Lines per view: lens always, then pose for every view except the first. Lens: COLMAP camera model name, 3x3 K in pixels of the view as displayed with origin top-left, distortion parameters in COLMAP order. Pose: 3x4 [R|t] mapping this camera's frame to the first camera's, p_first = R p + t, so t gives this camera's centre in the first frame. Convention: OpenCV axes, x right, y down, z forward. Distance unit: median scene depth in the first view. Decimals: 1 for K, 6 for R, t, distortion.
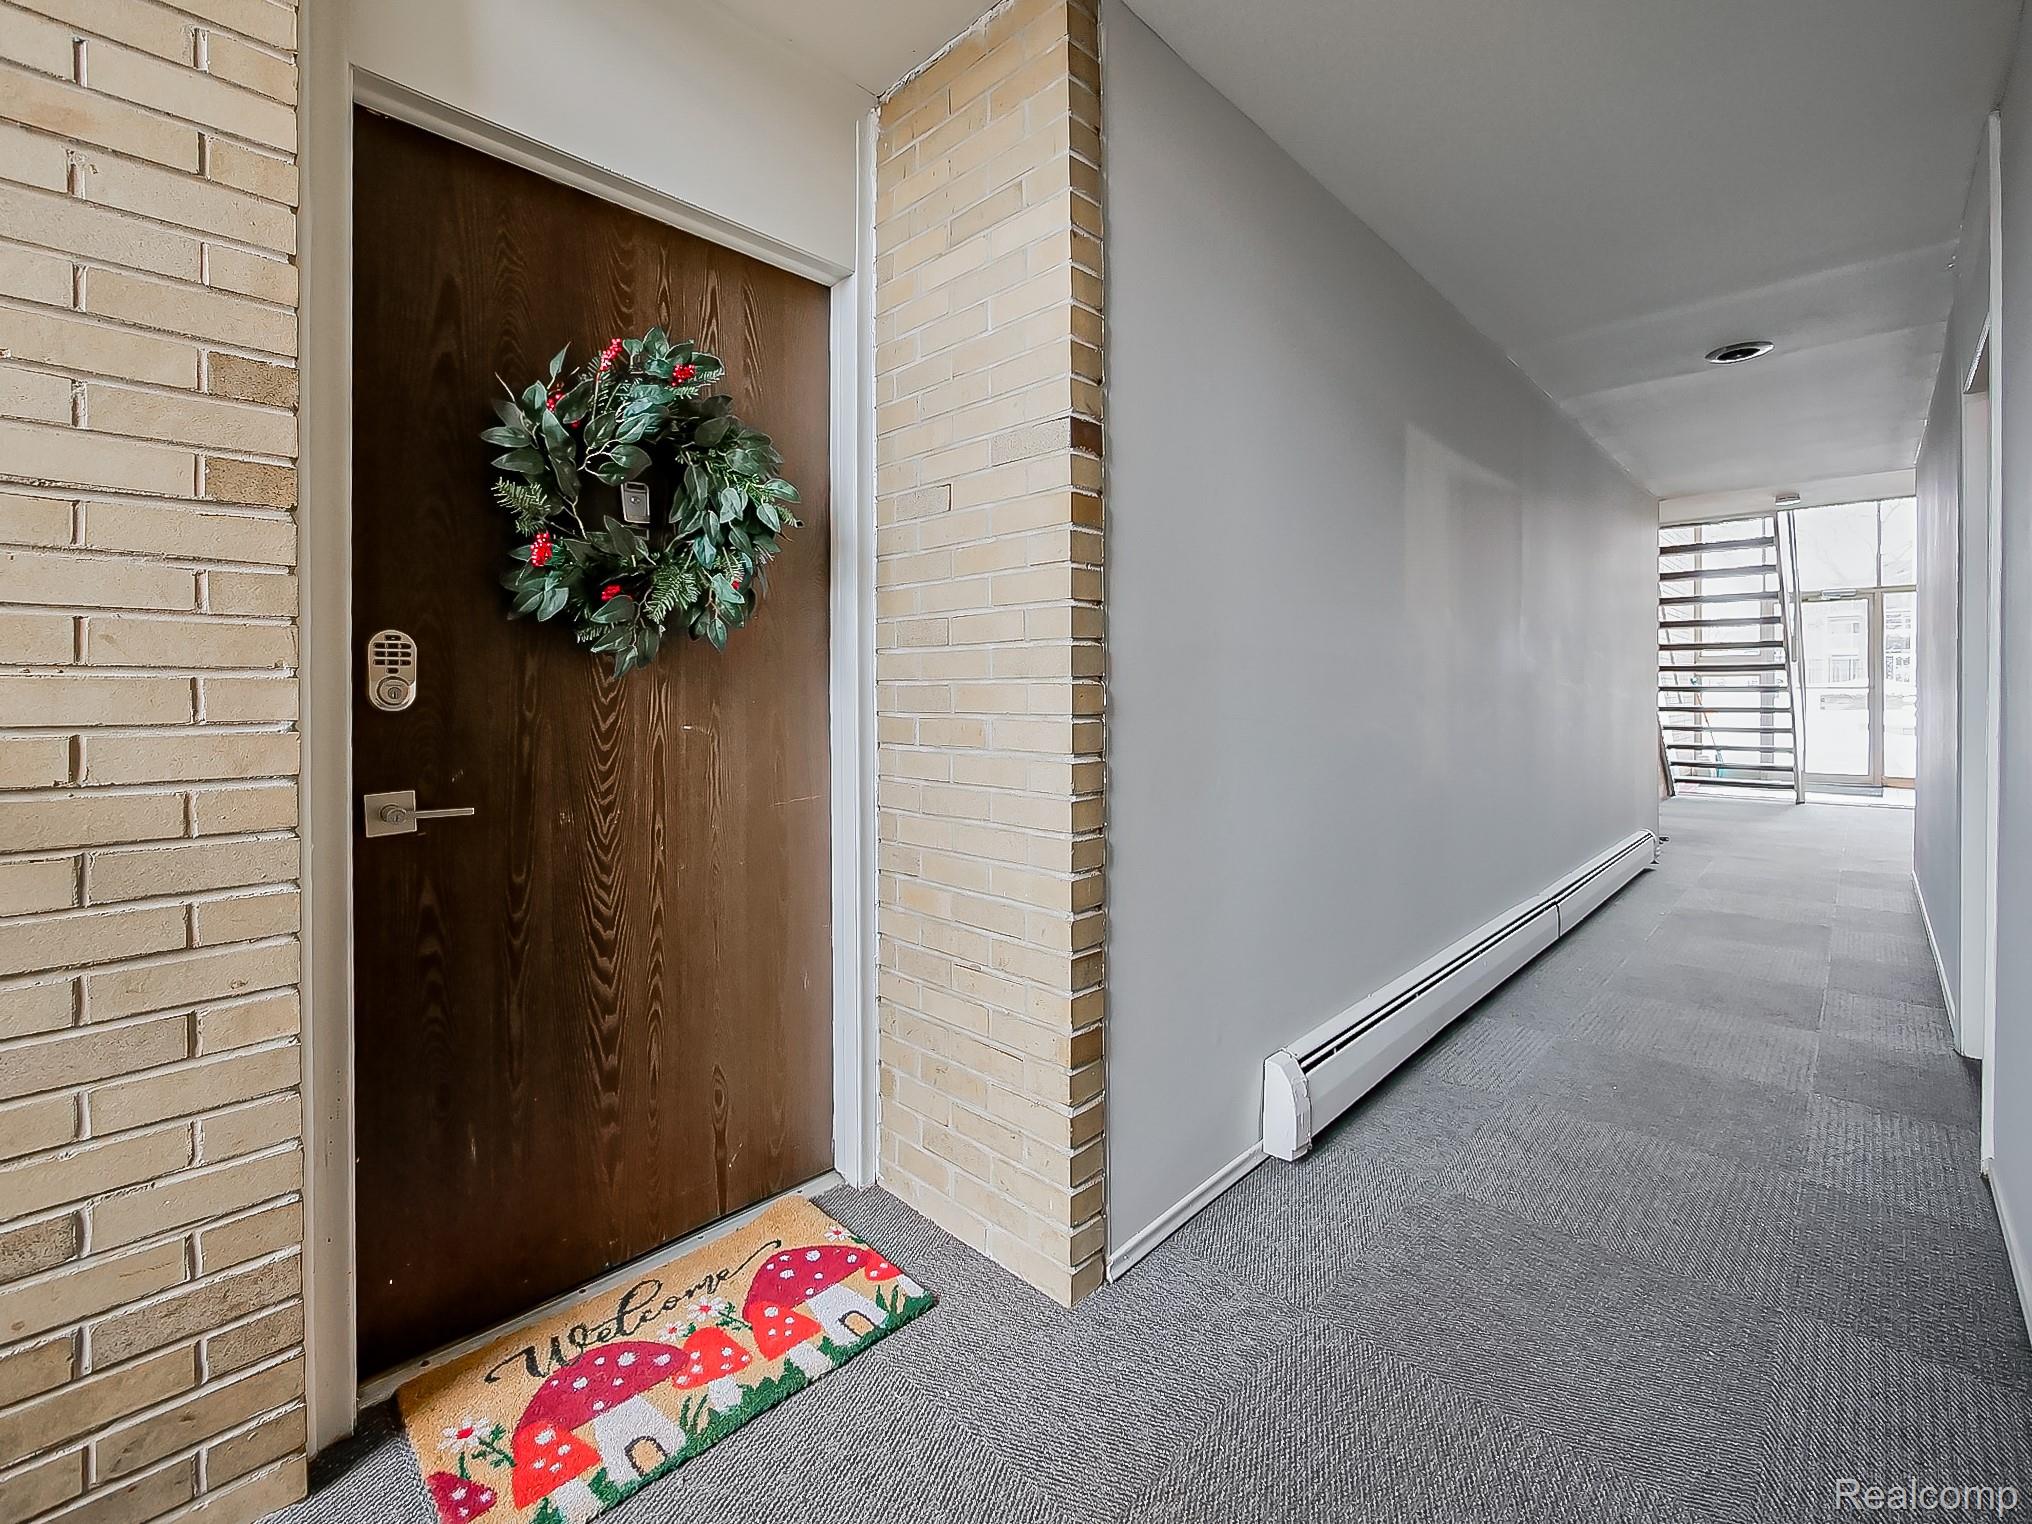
lens RADIAL K [[878.1, 0, 1016.9], [0, 878.1, 703.3], [0, 0, 1]] dist [-0.000388, 0.000221]
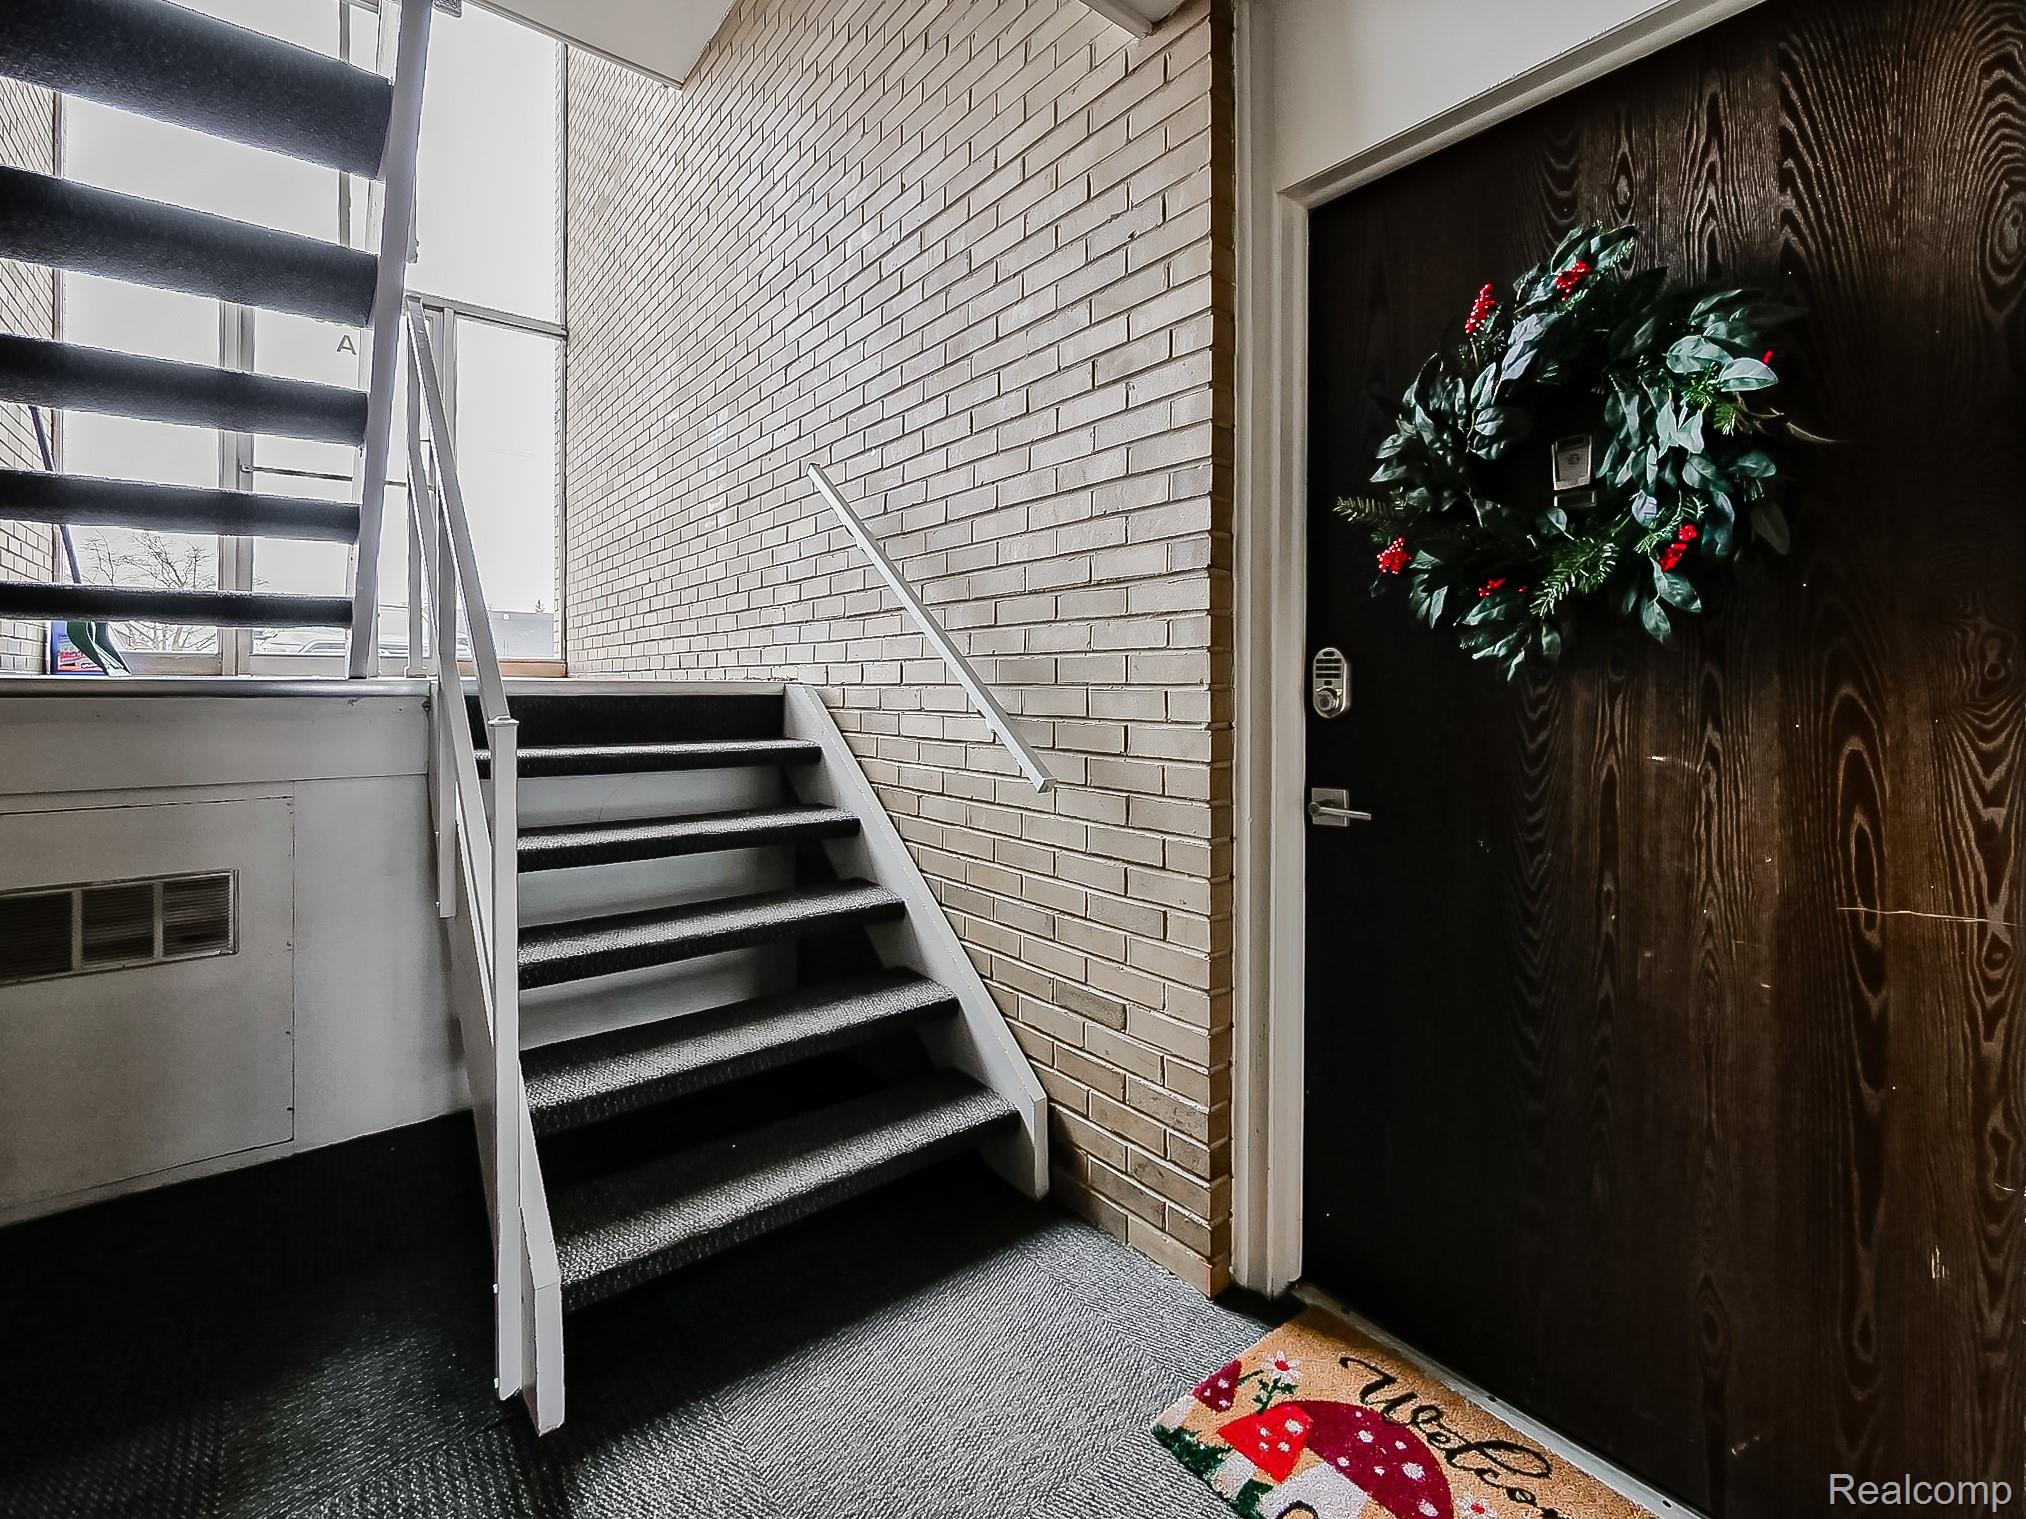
lens RADIAL K [[912.3, 0, 1008.9], [0, 912.3, 687.8], [0, 0, 1]] dist [-0.003172, 0.000478]
pose [[-0.134288, 0.007107, -0.990917, 0.519738], [-0.012073, 0.999888, 0.008808, -0.035837], [0.990869, 0.013146, -0.134187, 0.739300]]
